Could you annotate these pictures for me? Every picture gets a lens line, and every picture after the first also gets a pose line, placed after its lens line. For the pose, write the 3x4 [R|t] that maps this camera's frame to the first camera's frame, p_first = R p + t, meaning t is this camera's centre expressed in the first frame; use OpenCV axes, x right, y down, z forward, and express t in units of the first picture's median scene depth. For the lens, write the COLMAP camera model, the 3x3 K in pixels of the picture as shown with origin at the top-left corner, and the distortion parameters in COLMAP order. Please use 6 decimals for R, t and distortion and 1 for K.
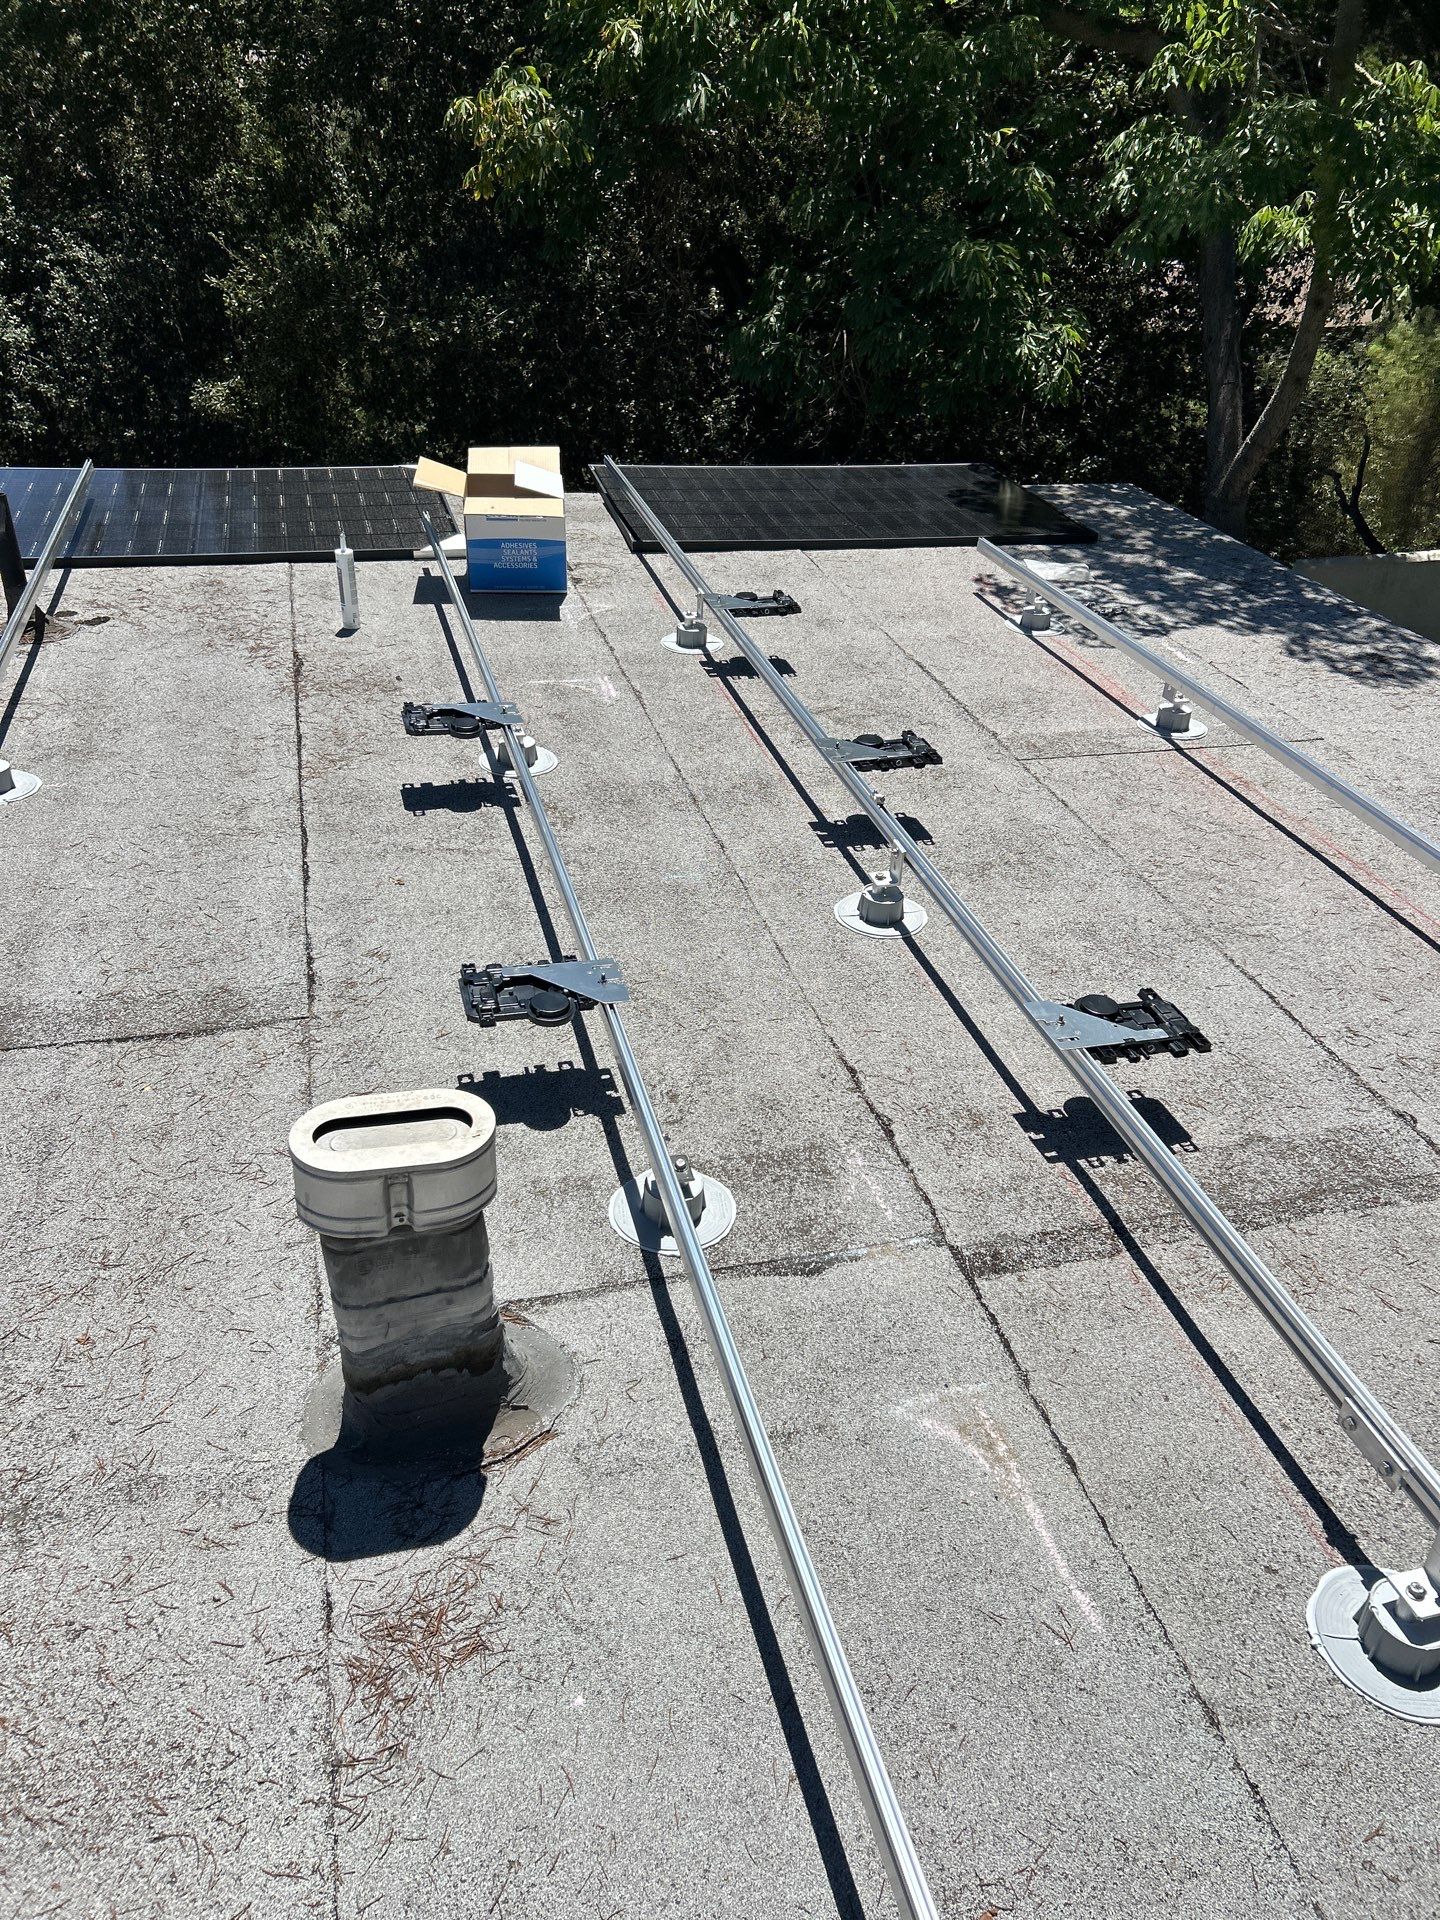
lens RADIAL K [[1503.5, 0, 720.0], [0, 1503.5, 960.0], [0, 0, 1]] dist [0.032681, -0.001510]
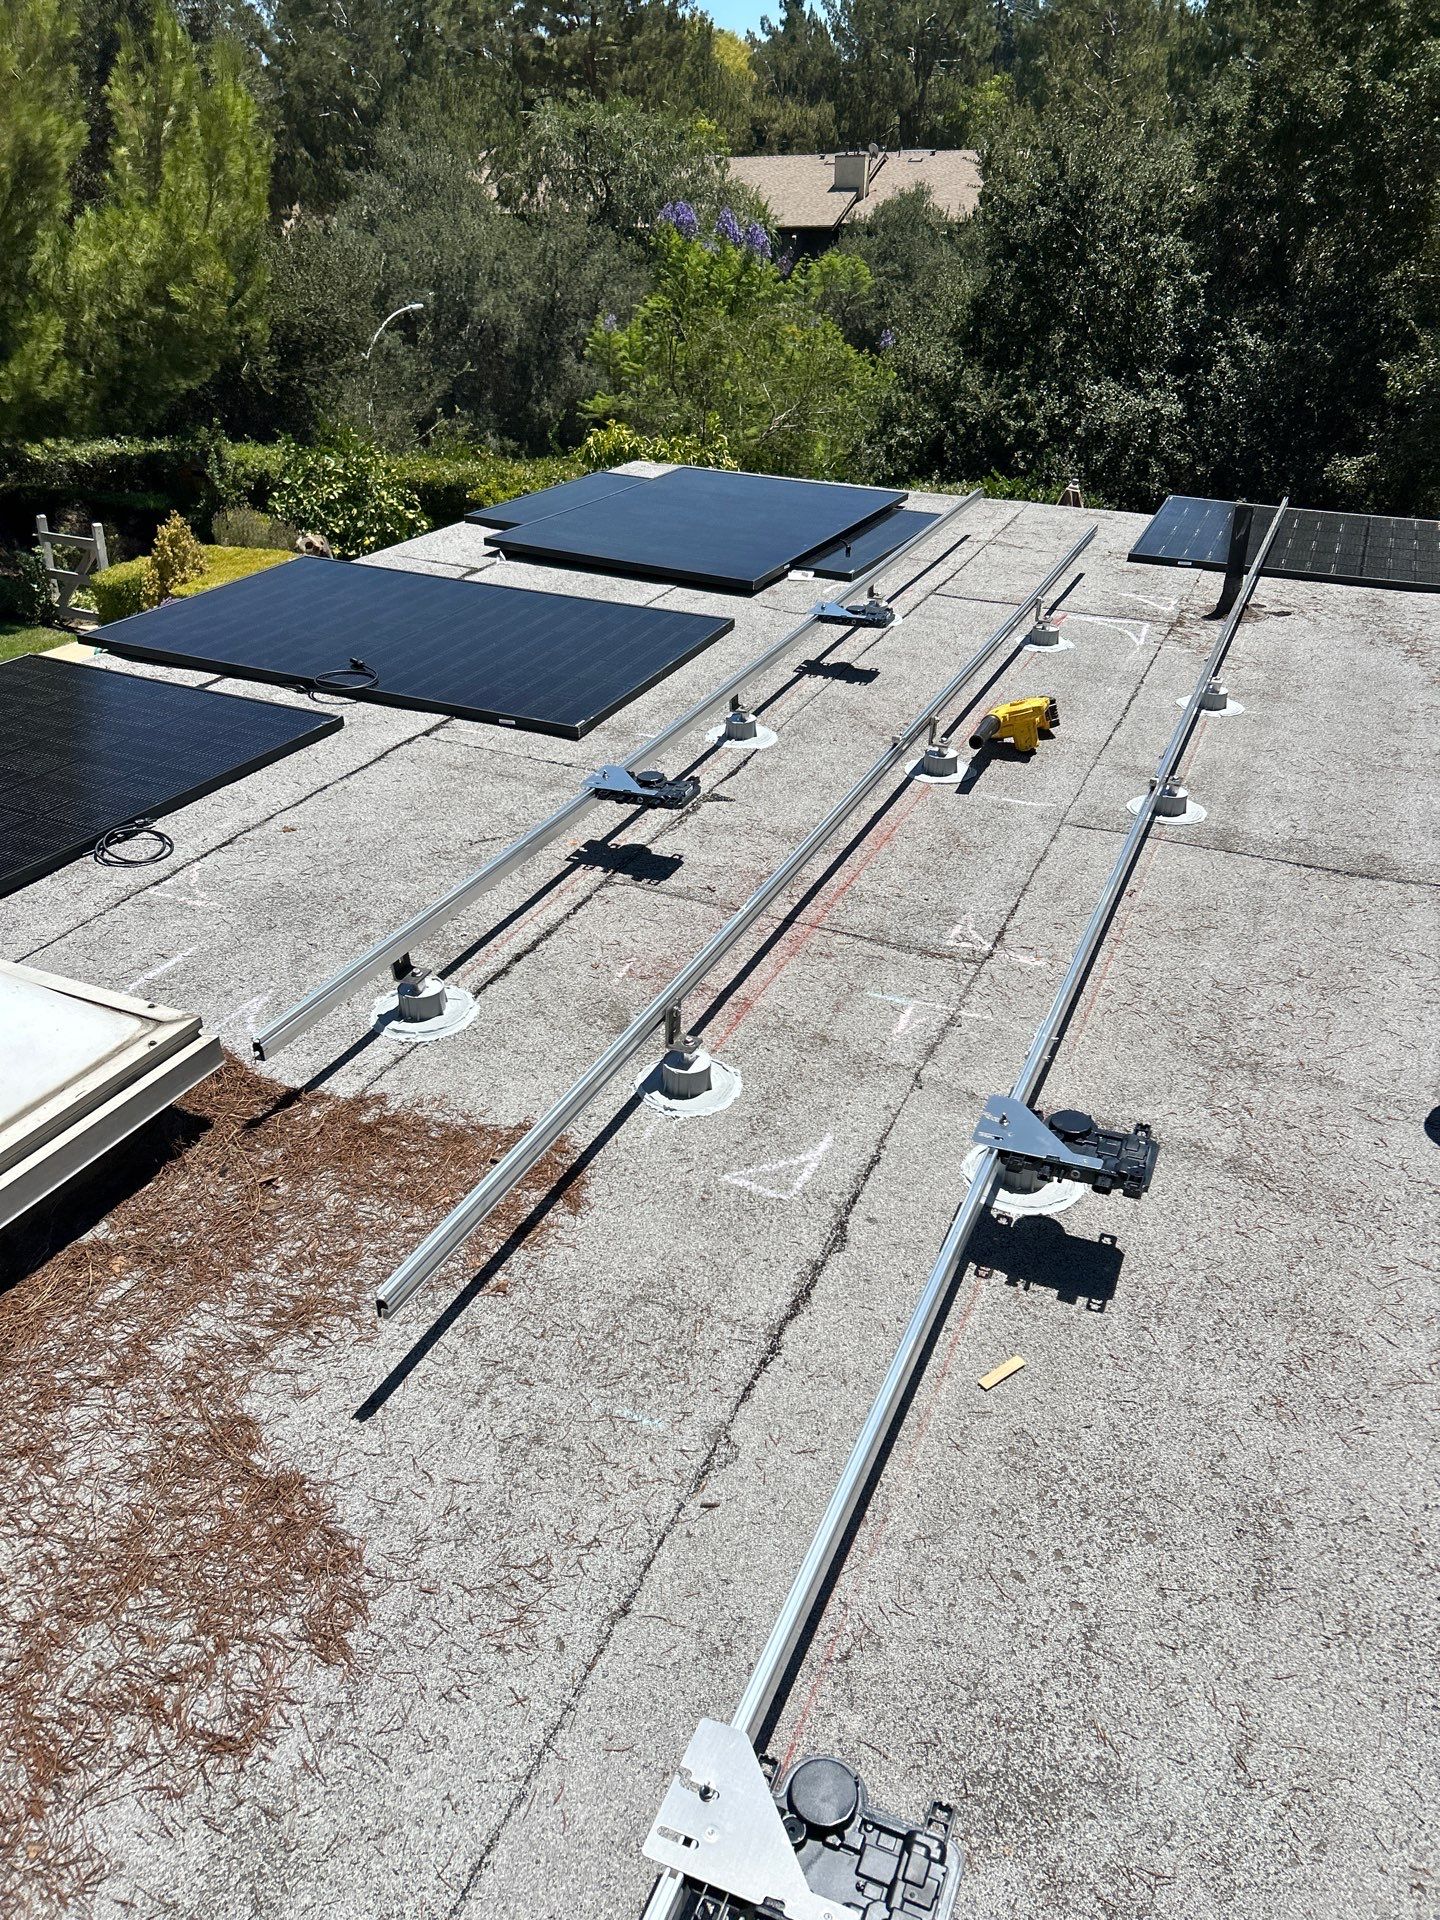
lens RADIAL K [[1503.5, 0, 720.0], [0, 1503.5, 960.0], [0, 0, 1]] dist [0.032681, -0.001510]
pose [[0.796645, 0.259906, -0.545716, -0.025036], [-0.287955, 0.956989, 0.035420, 0.140672], [0.531450, 0.128924, 0.837222, -0.258707]]
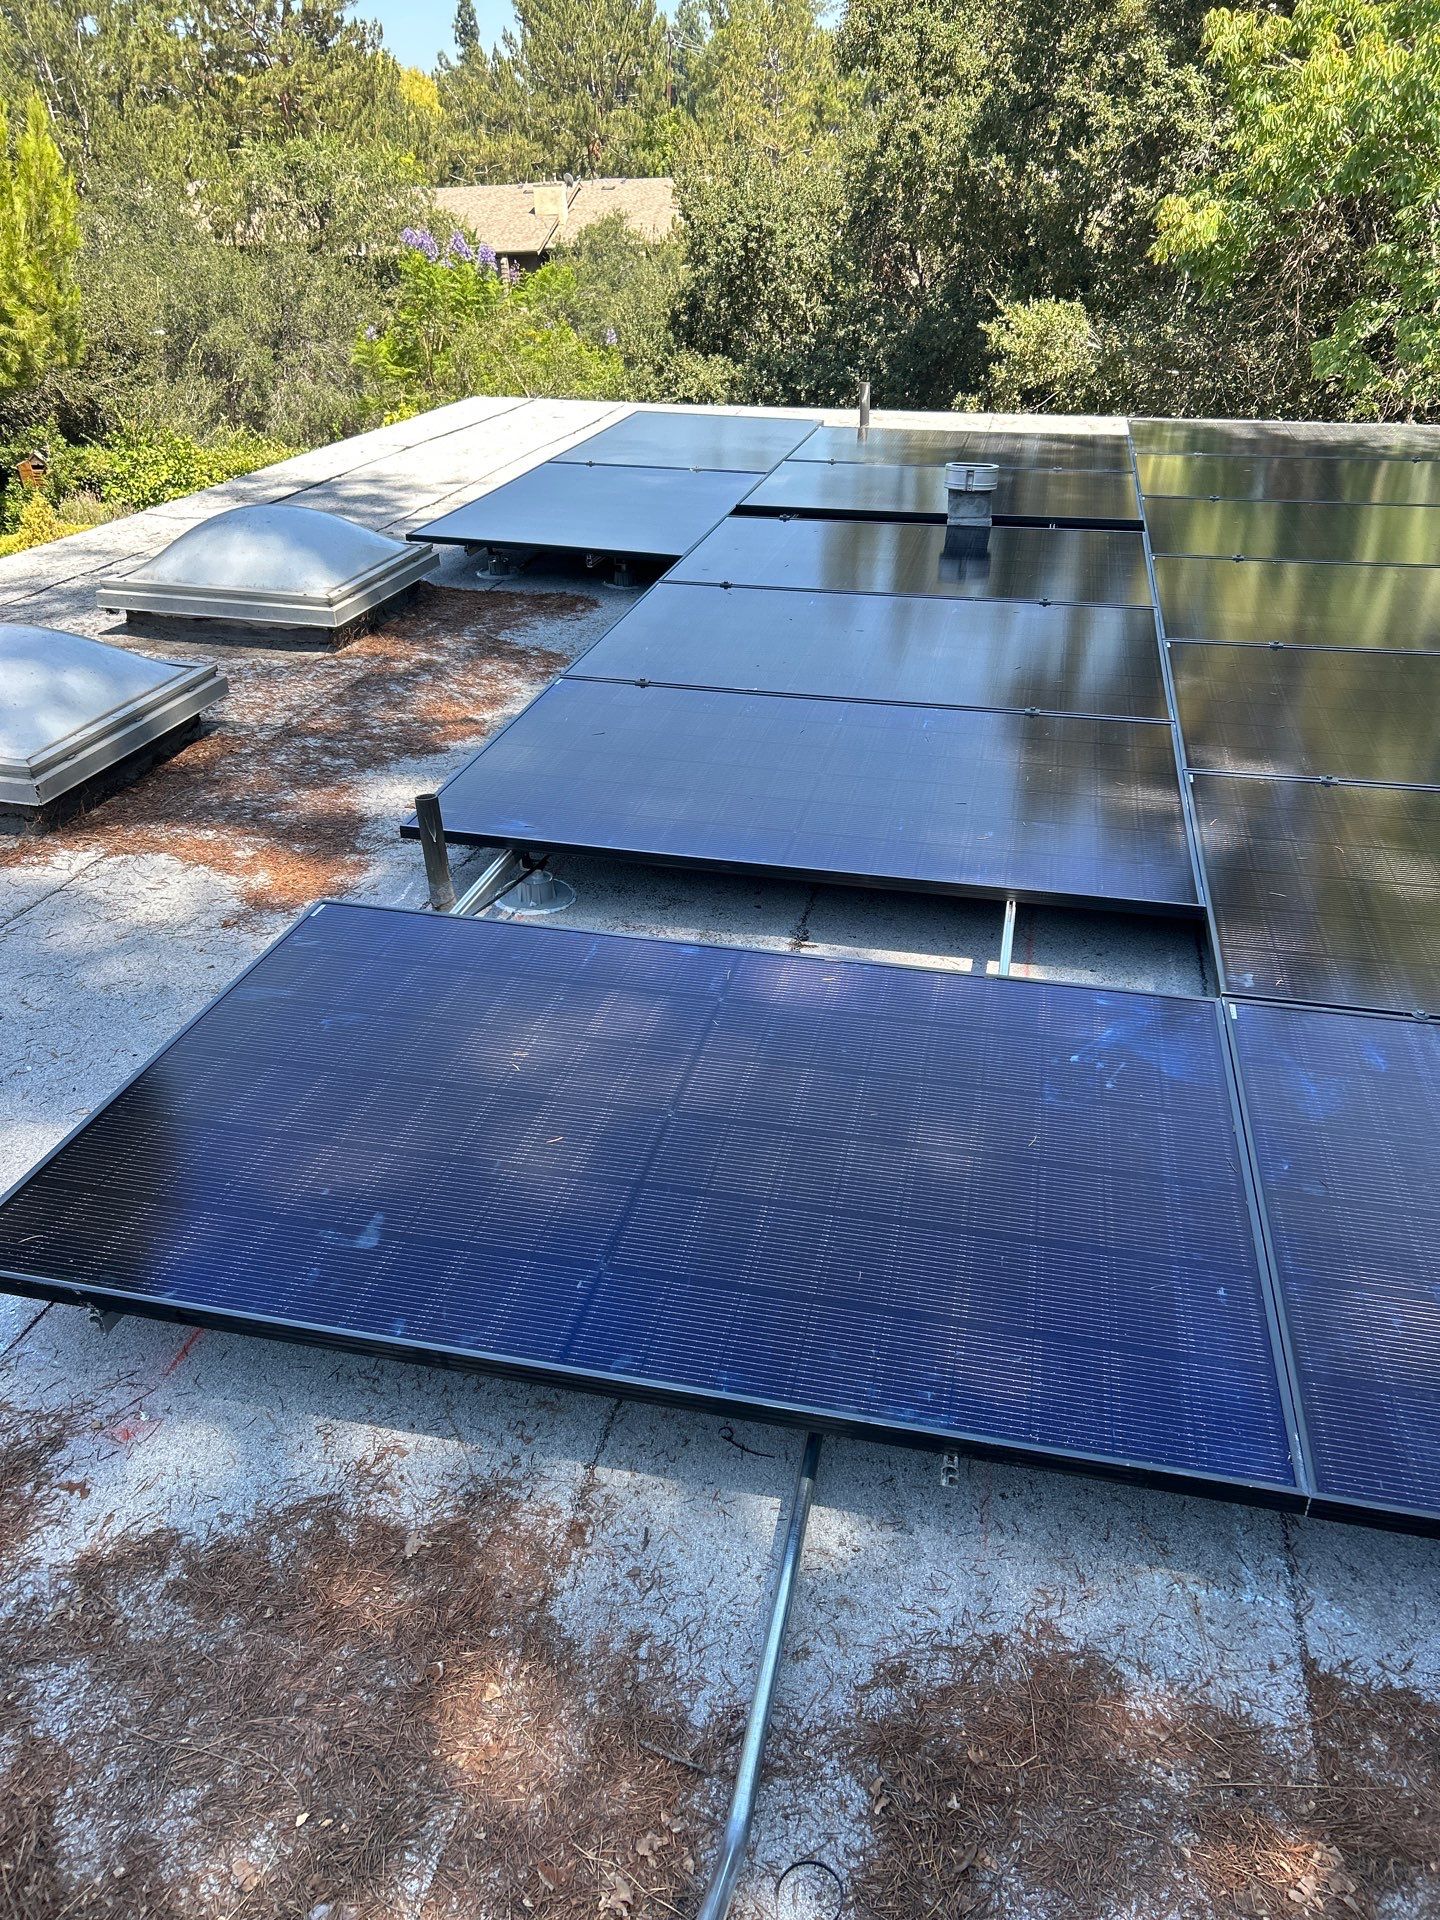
lens RADIAL K [[1503.5, 0, 720.0], [0, 1503.5, 960.0], [0, 0, 1]] dist [0.032681, -0.001510]
pose [[0.893085, 0.165942, -0.418166, 0.440212], [-0.190022, 0.981645, -0.016284, 0.644424], [0.407789, 0.094004, 0.908224, -1.080602]]
